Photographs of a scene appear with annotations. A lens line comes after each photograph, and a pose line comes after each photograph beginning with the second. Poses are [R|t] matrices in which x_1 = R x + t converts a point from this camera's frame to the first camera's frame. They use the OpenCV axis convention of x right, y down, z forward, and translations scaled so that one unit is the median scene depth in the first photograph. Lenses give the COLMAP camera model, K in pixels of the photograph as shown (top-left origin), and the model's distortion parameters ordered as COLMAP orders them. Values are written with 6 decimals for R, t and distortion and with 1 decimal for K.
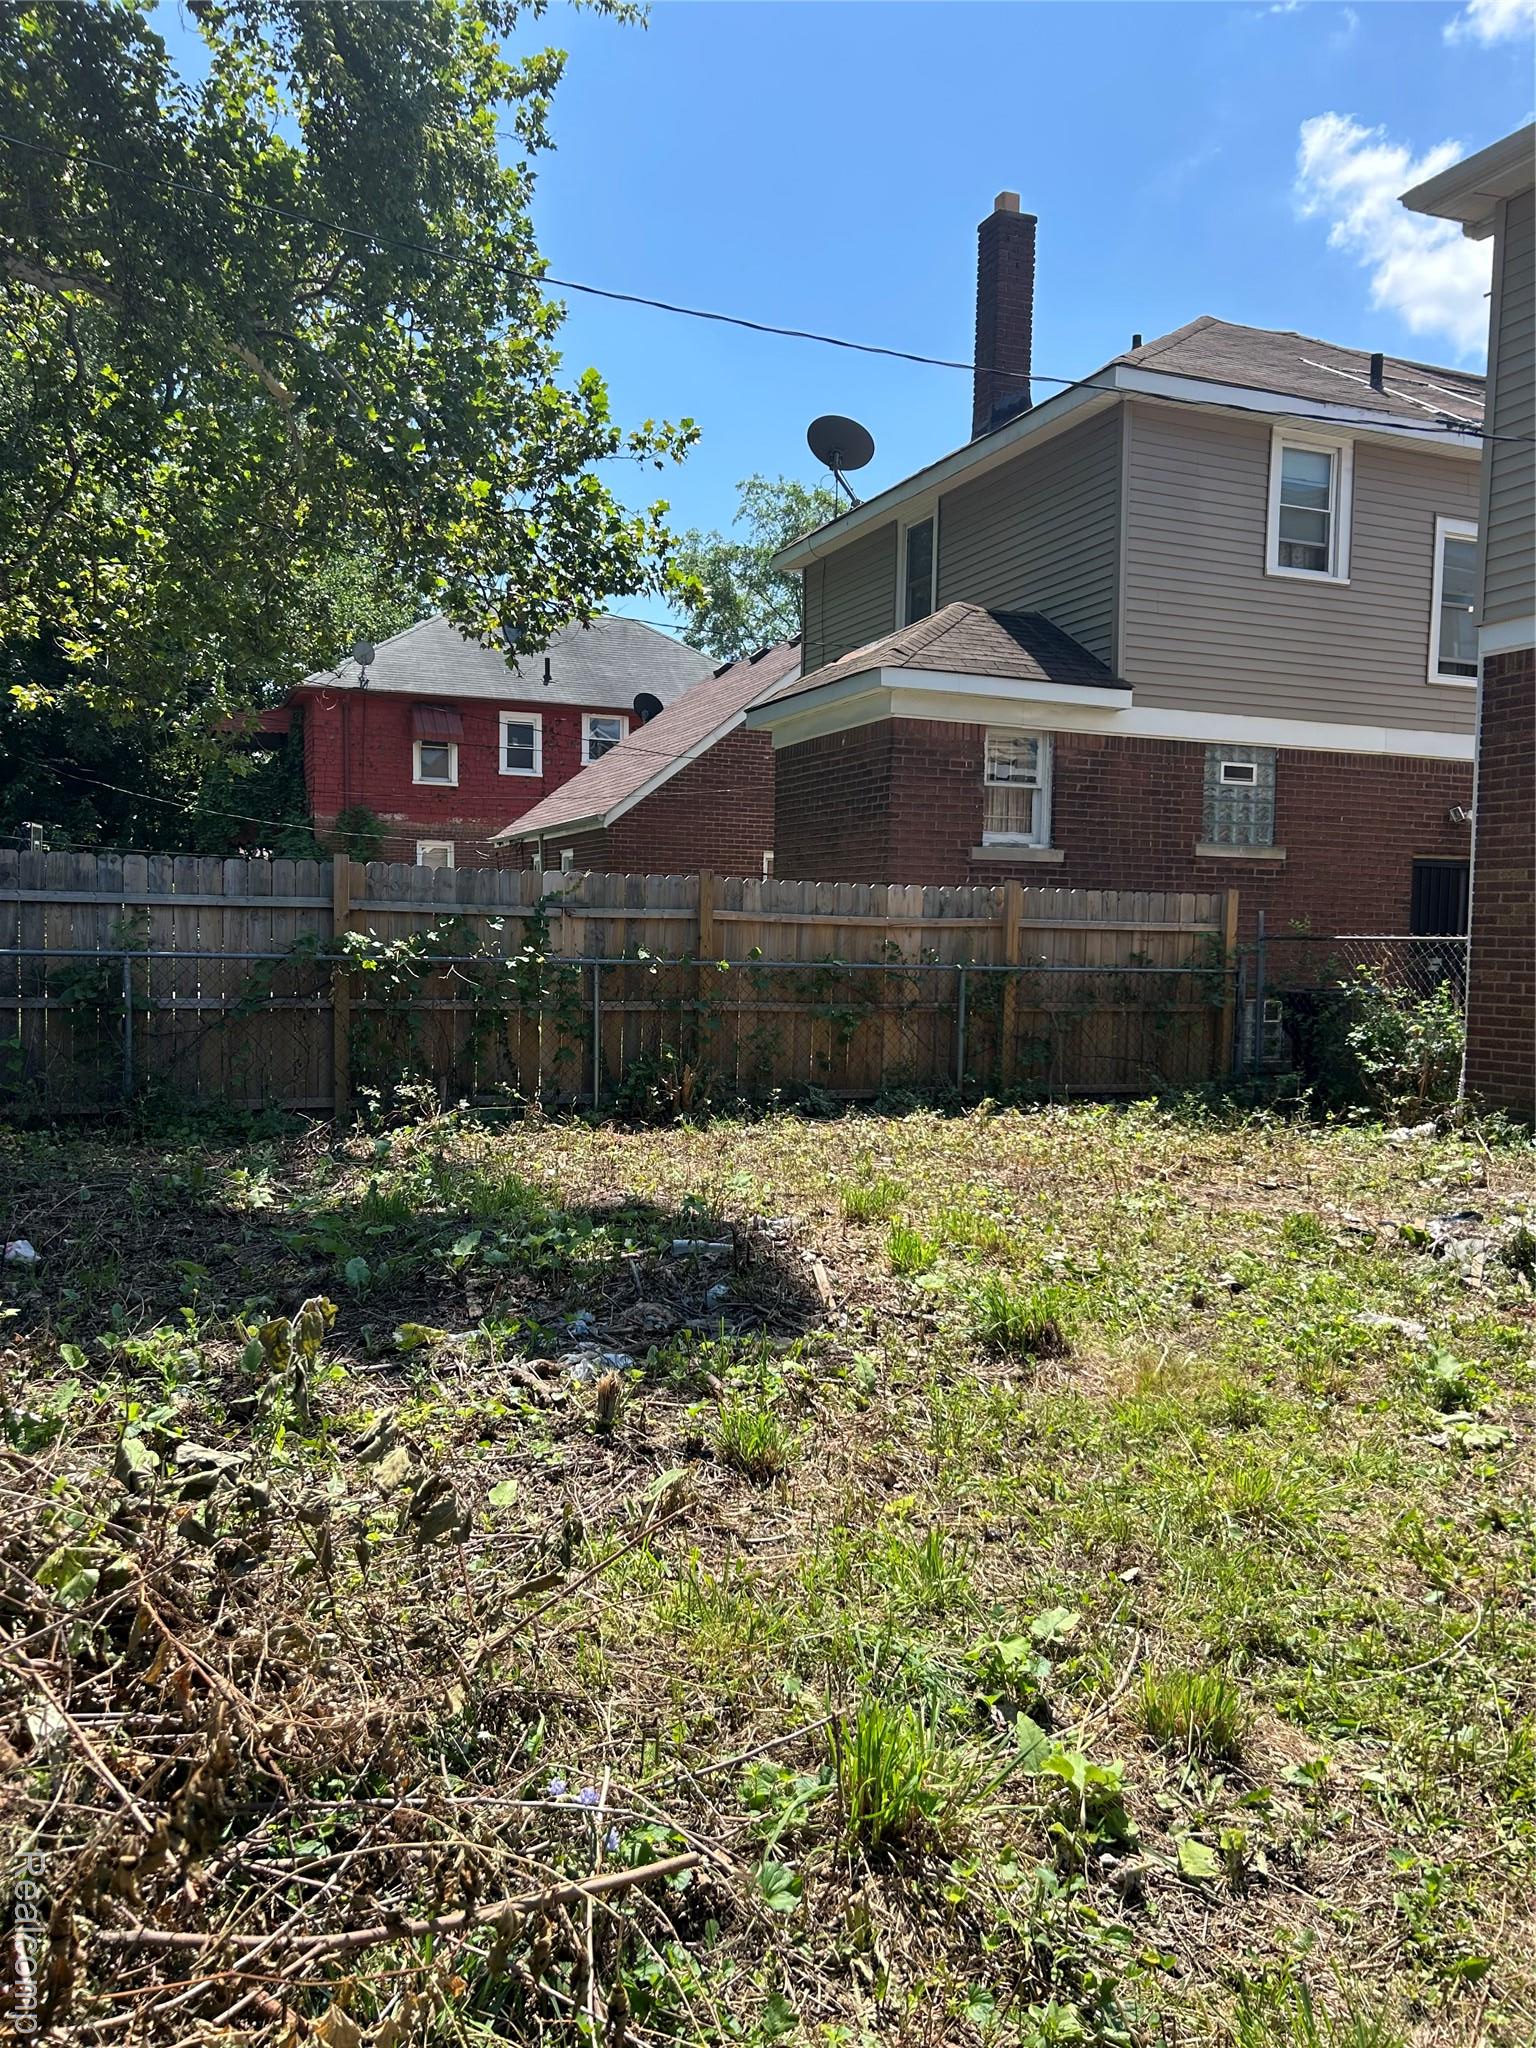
lens RADIAL K [[1520.3, 0, 760.7], [0, 1520.3, 1053.0], [0, 0, 1]] dist [0.003919, -0.011345]
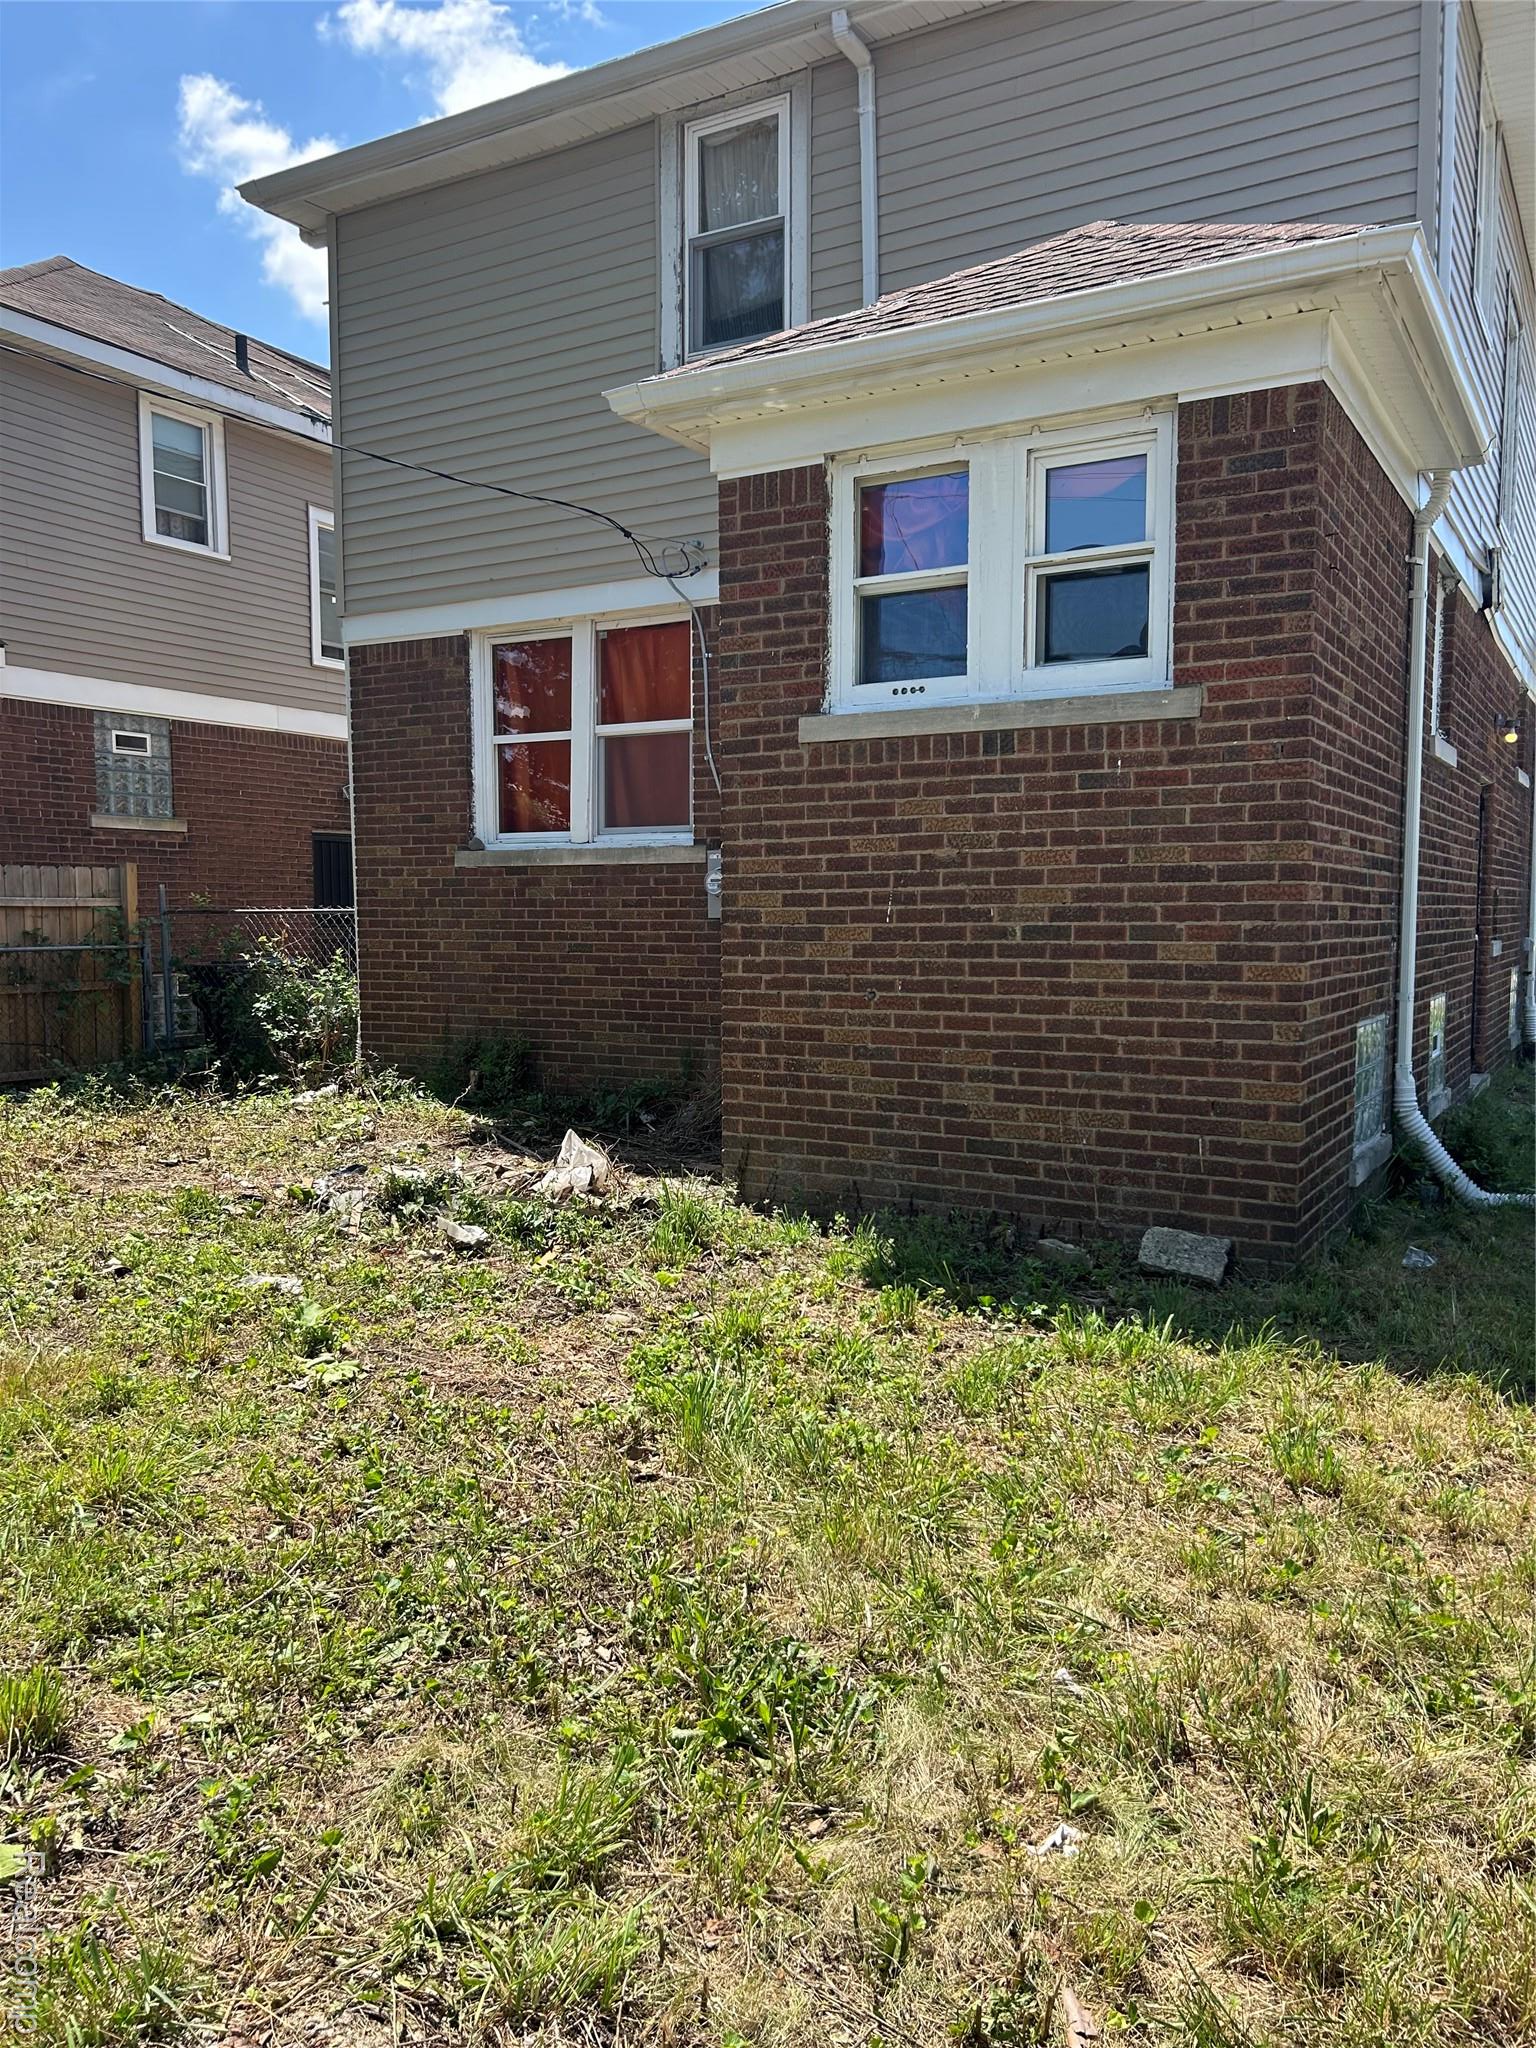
lens RADIAL K [[1520.3, 0, 760.7], [0, 1520.3, 1053.0], [0, 0, 1]] dist [0.003919, -0.011345]
pose [[0.786668, -0.076631, 0.612602, 0.040707], [0.063940, 0.997044, 0.042614, -0.003083], [-0.614057, 0.005646, 0.789242, -0.034474]]
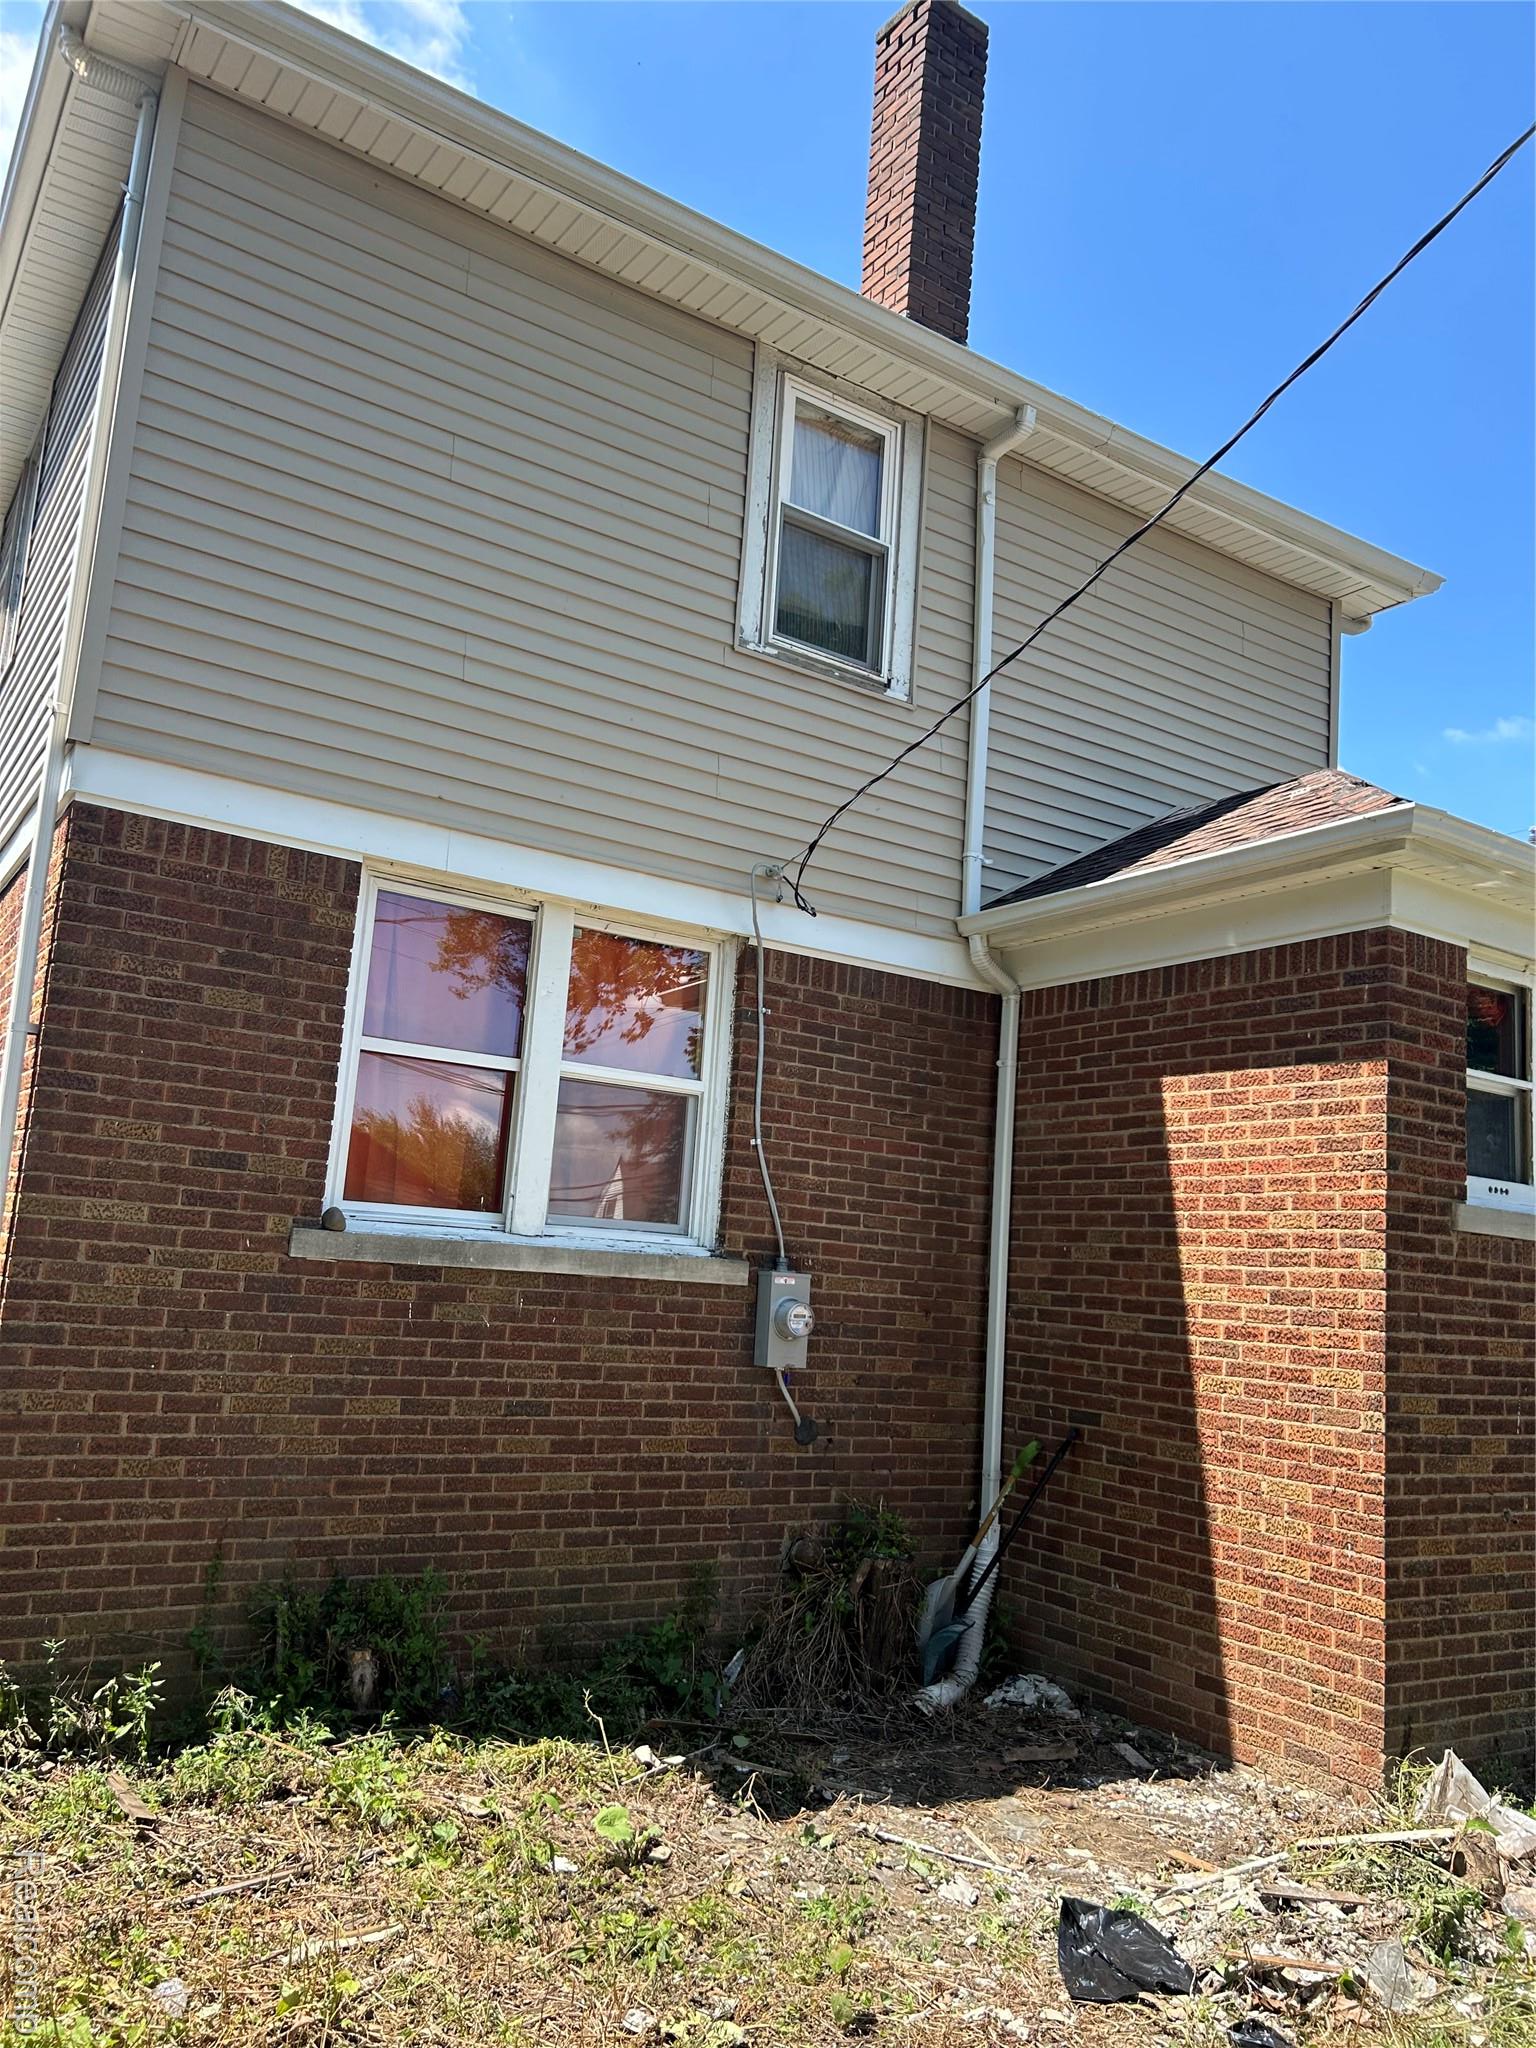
lens RADIAL K [[1547.3, 0, 778.0], [0, 1547.3, 1019.5], [0, 0, 1]] dist [0.138980, -0.187510]
pose [[-0.198005, 0.134865, 0.970879, -0.183911], [0.005629, 0.990630, -0.136461, -0.175902], [-0.980185, -0.021555, -0.196909, 1.457192]]
